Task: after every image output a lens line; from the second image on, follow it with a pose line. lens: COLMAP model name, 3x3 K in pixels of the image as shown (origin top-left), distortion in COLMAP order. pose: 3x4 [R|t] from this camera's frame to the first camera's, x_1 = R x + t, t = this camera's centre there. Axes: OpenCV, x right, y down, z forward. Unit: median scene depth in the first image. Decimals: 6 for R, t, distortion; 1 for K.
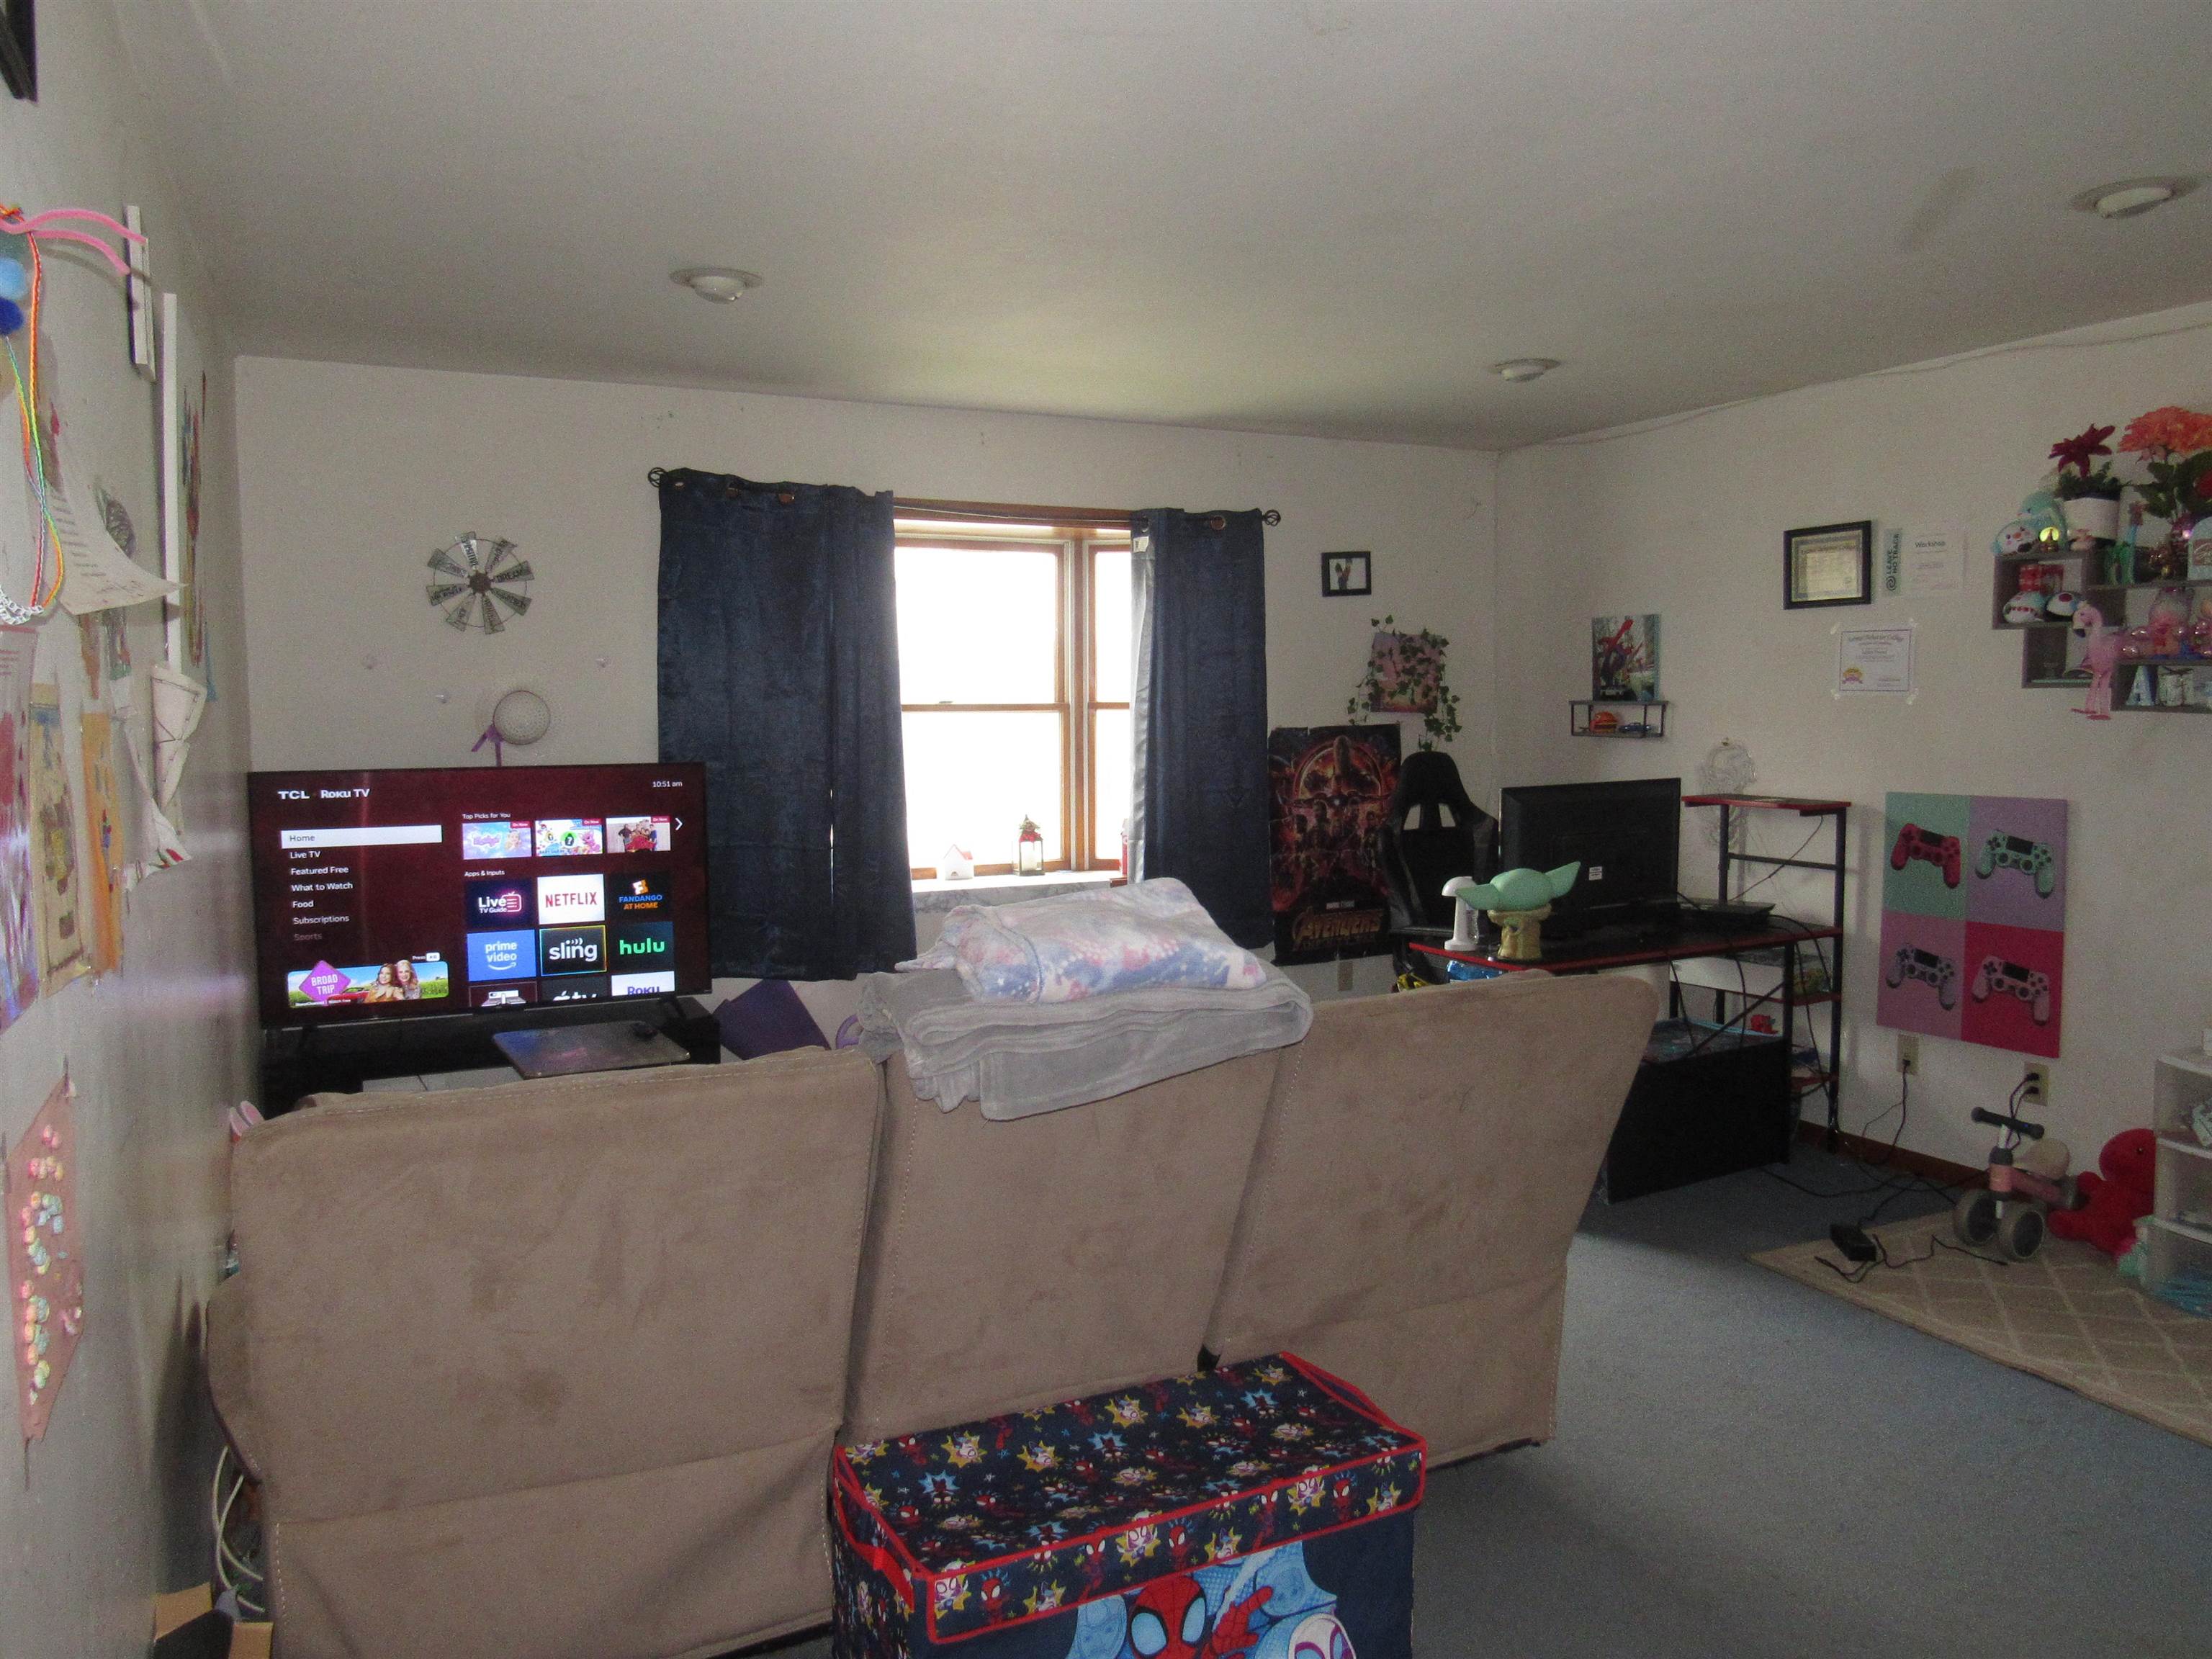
lens RADIAL K [[1583.6, 0, 1107.4], [0, 1583.6, 841.7], [0, 0, 1]] dist [-0.039661, 0.021829]
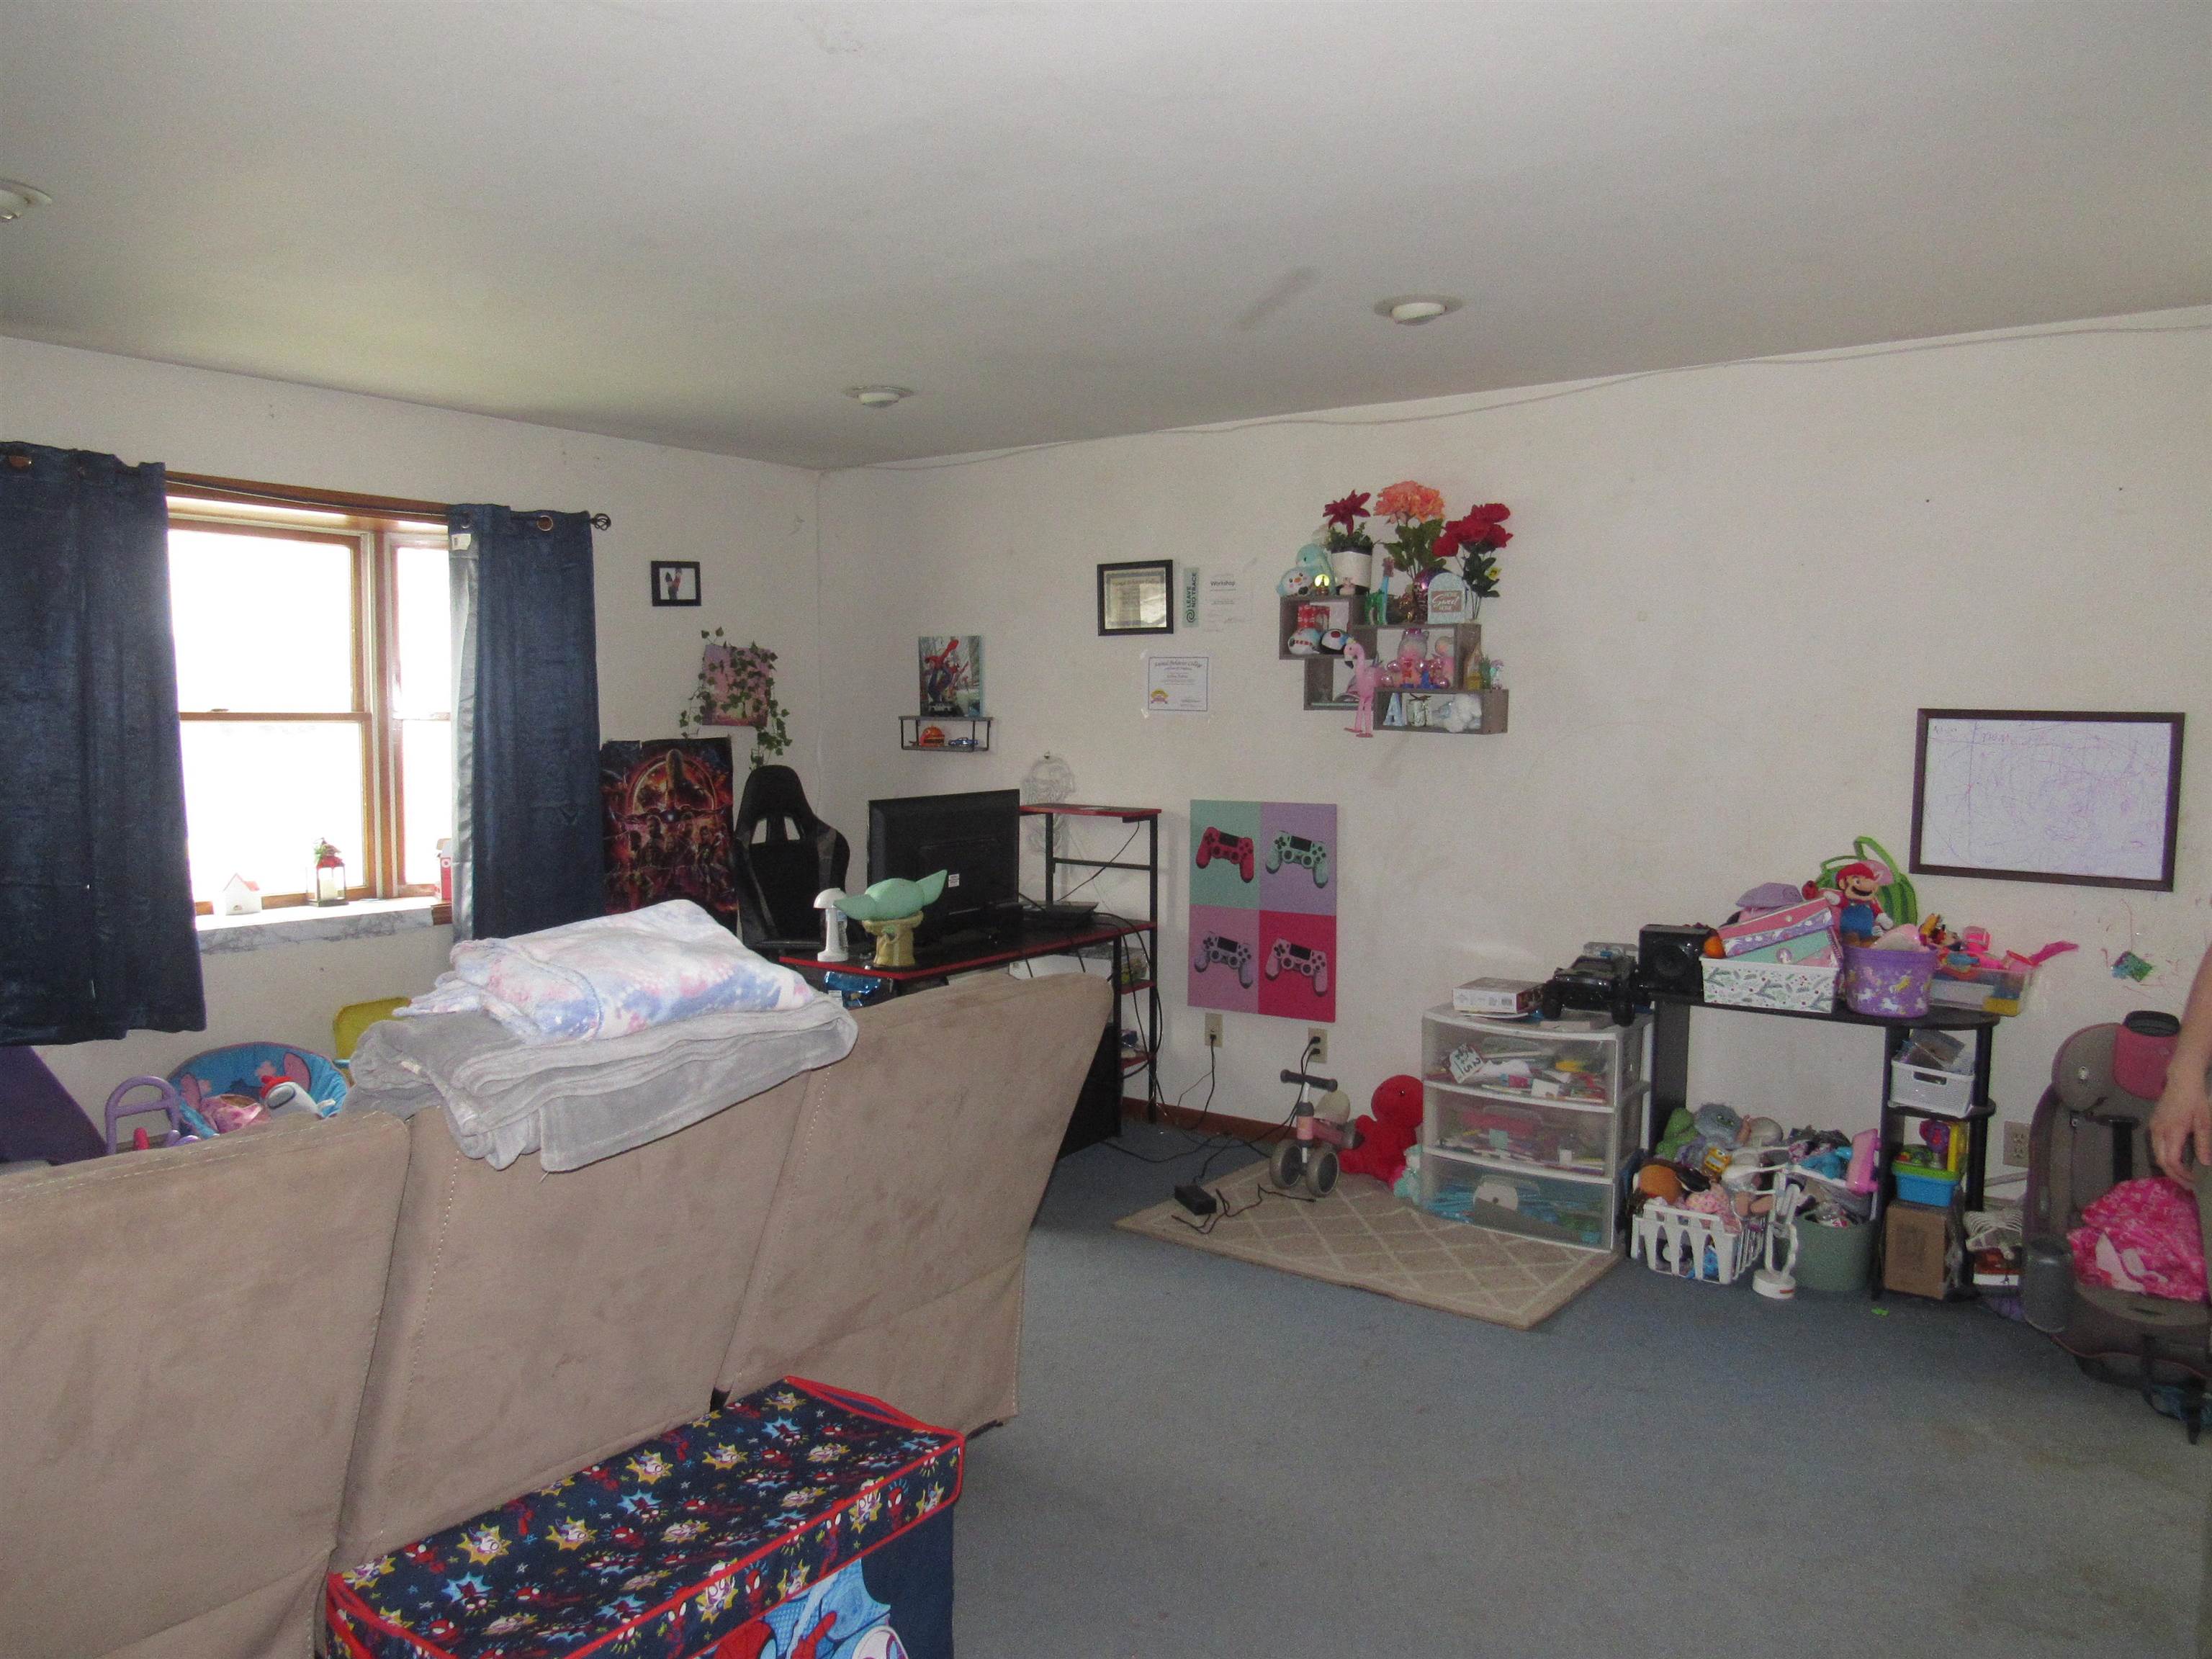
lens RADIAL K [[1583.6, 0, 1107.4], [0, 1583.6, 841.7], [0, 0, 1]] dist [-0.039661, 0.021829]
pose [[0.882975, -0.024619, 0.468773, -0.101954], [0.028224, 0.999601, -0.000666, -0.002472], [-0.468570, 0.013819, 0.883318, 0.020787]]
